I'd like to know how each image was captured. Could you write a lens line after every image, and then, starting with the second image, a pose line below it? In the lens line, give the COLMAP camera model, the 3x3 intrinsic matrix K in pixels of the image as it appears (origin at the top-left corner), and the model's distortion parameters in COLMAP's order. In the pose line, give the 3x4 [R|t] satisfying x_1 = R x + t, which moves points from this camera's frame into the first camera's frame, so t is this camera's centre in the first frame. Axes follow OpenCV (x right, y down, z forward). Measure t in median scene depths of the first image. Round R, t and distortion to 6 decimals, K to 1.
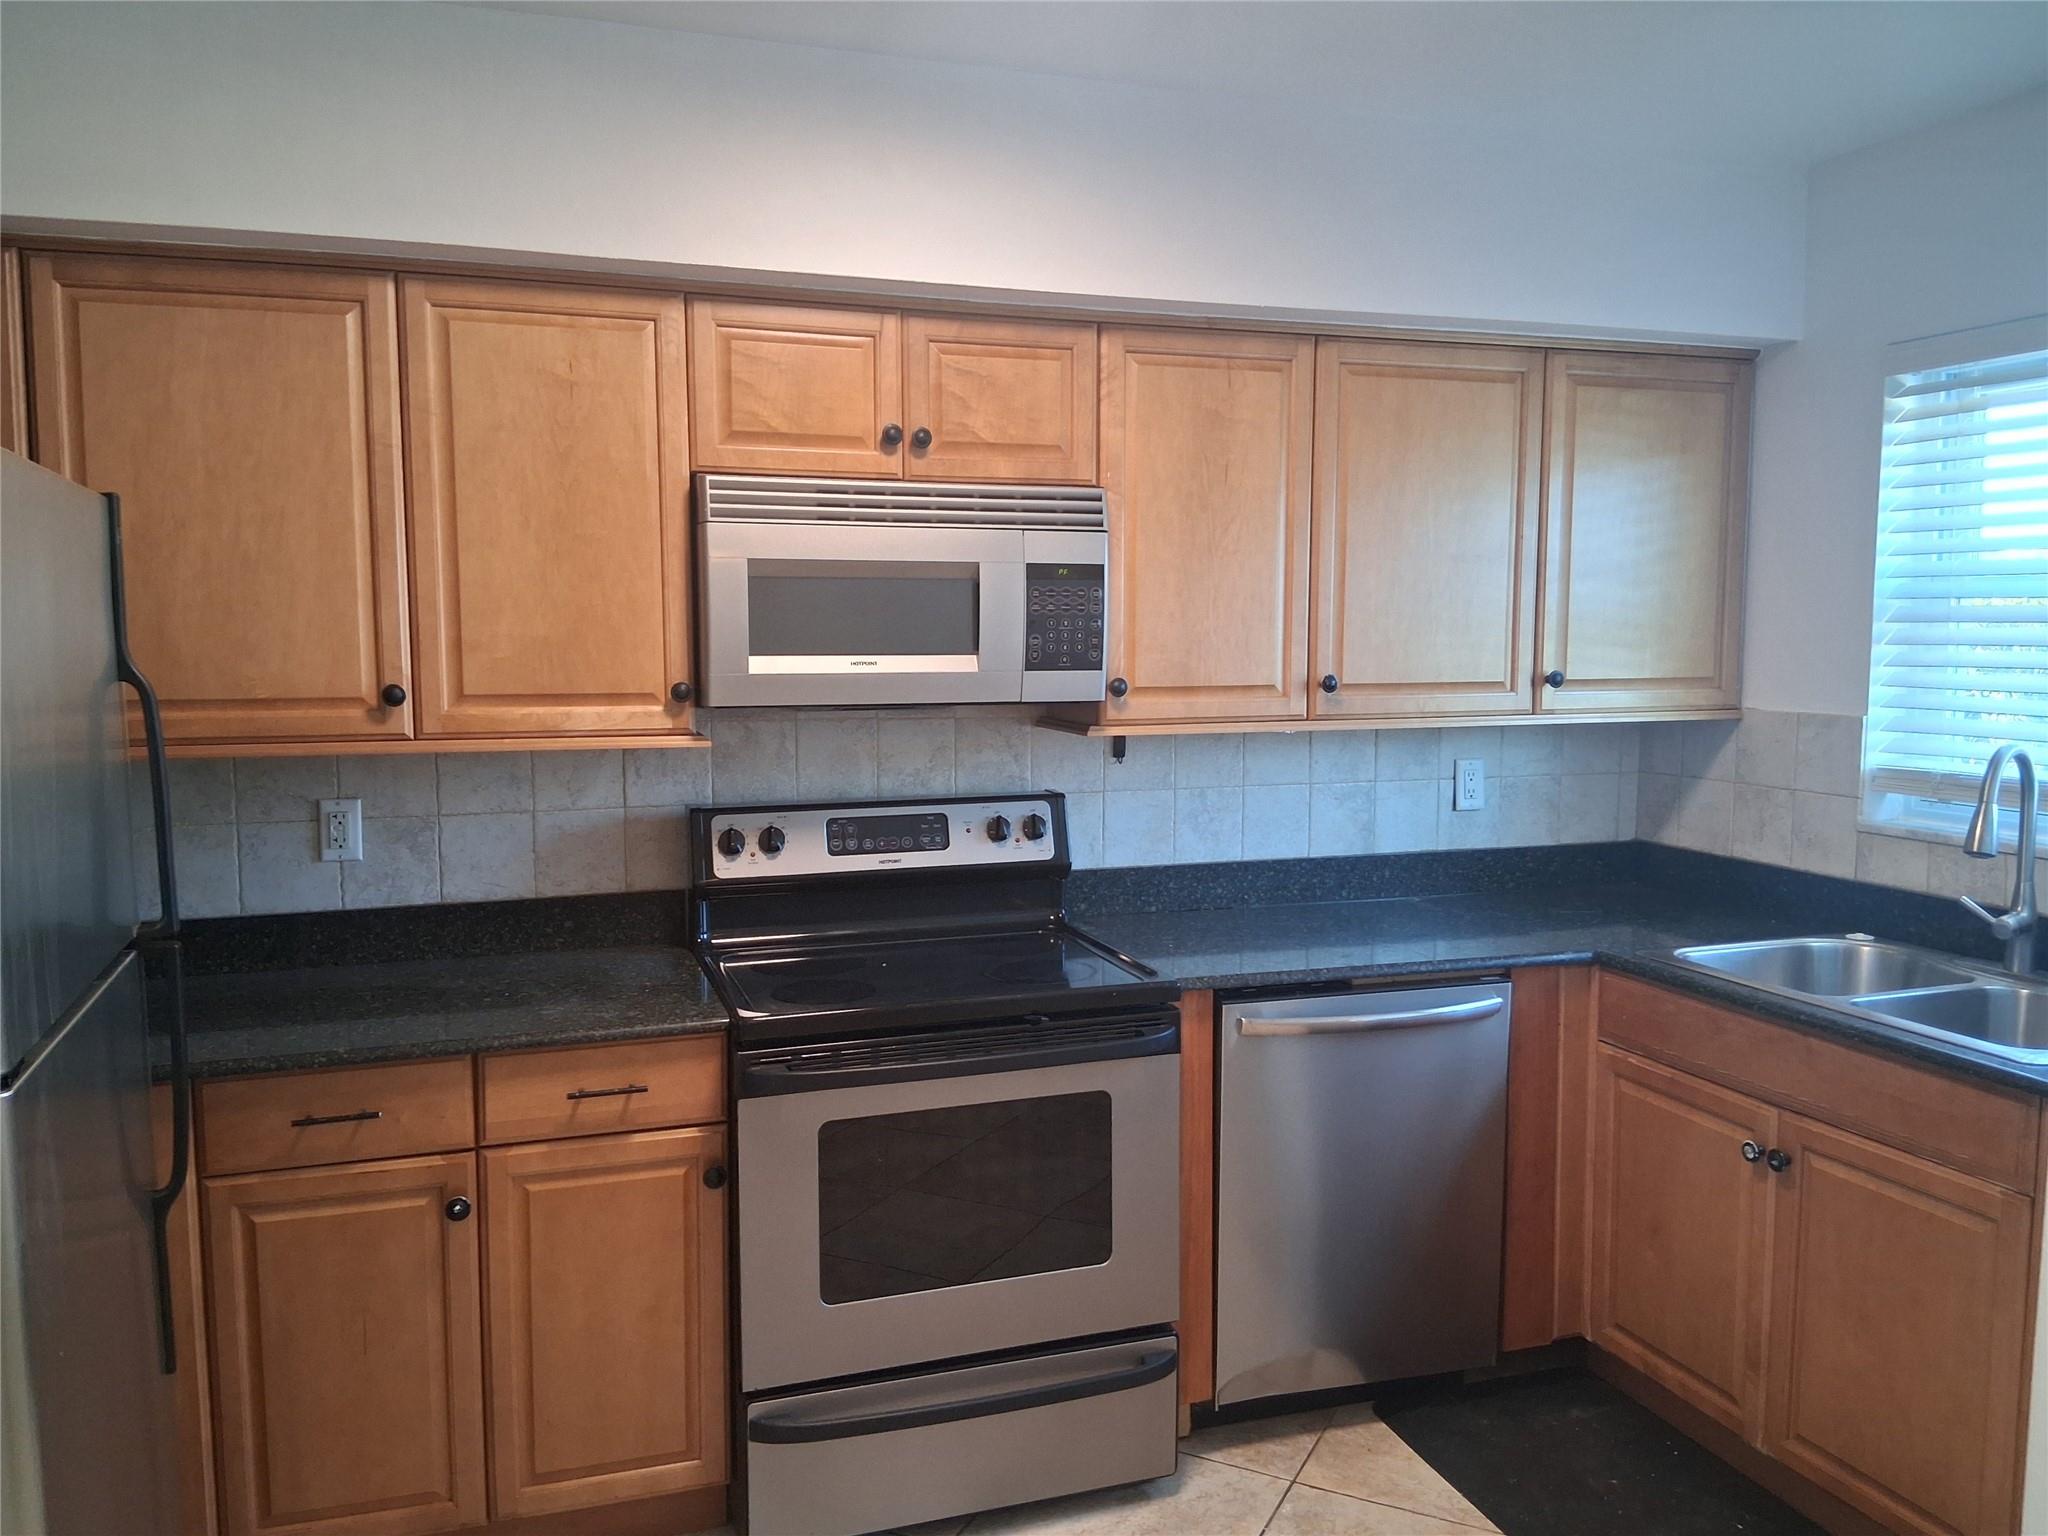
lens RADIAL K [[1533.6, 0, 1029.9], [0, 1533.6, 774.1], [0, 0, 1]] dist [0.111286, -0.181471]
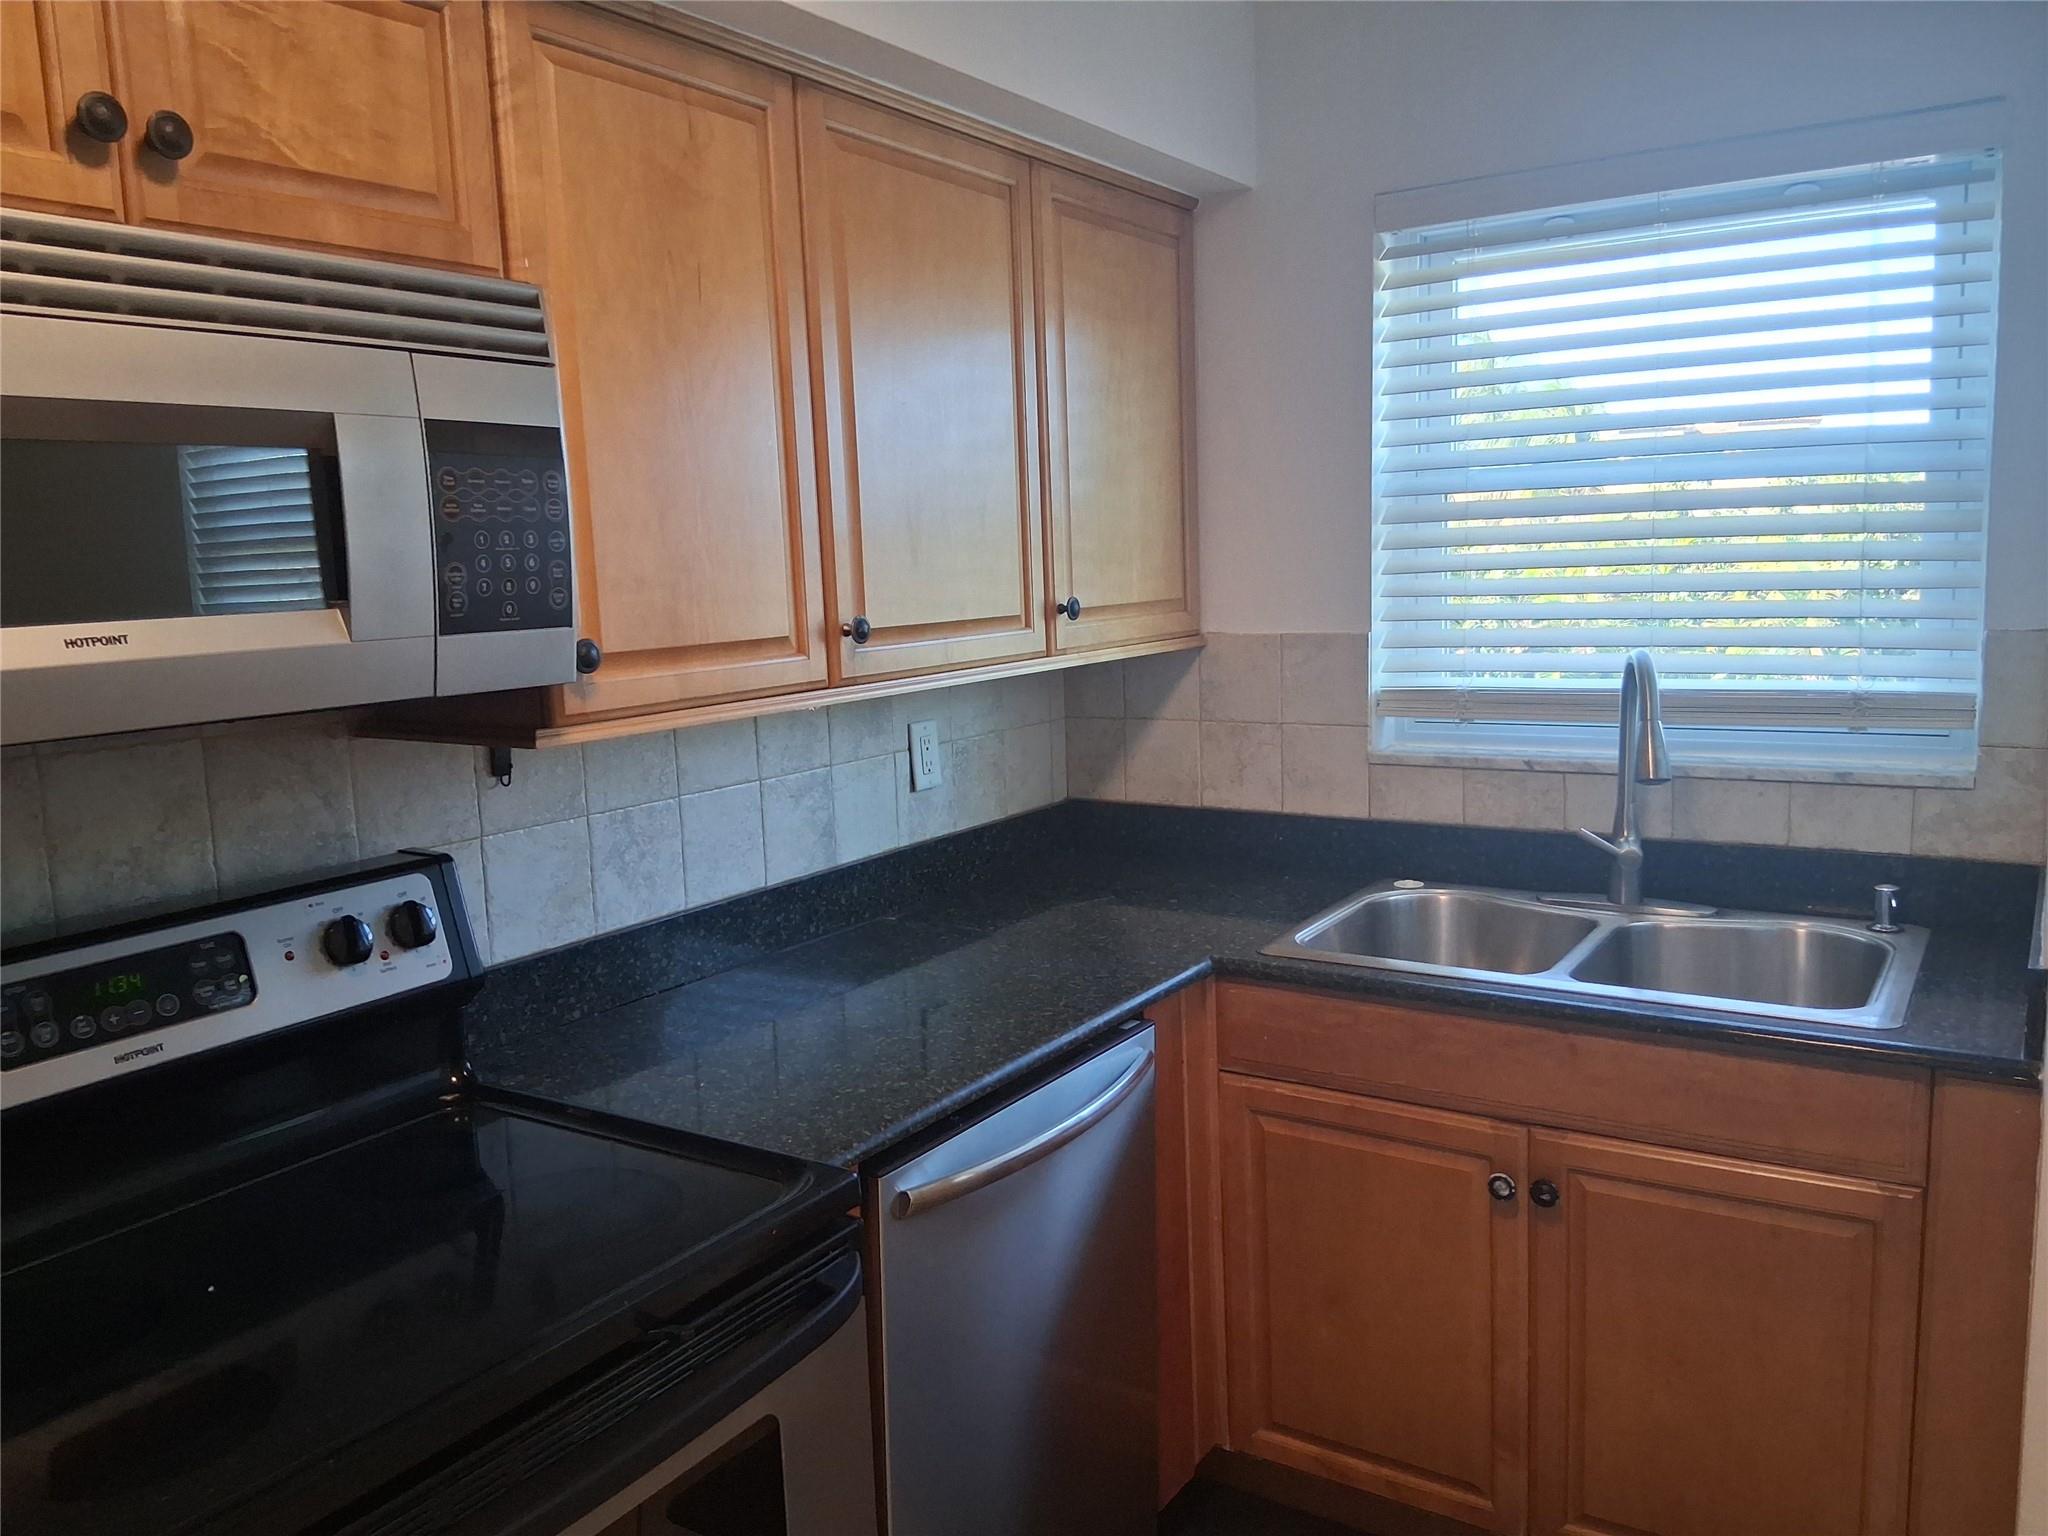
lens RADIAL K [[1533.6, 0, 1029.9], [0, 1533.6, 774.1], [0, 0, 1]] dist [0.111286, -0.181471]
pose [[0.791066, -0.115120, 0.600802, -0.148910], [0.093336, 0.993348, 0.067442, -0.035050], [-0.604569, 0.002726, 0.796548, 0.435256]]
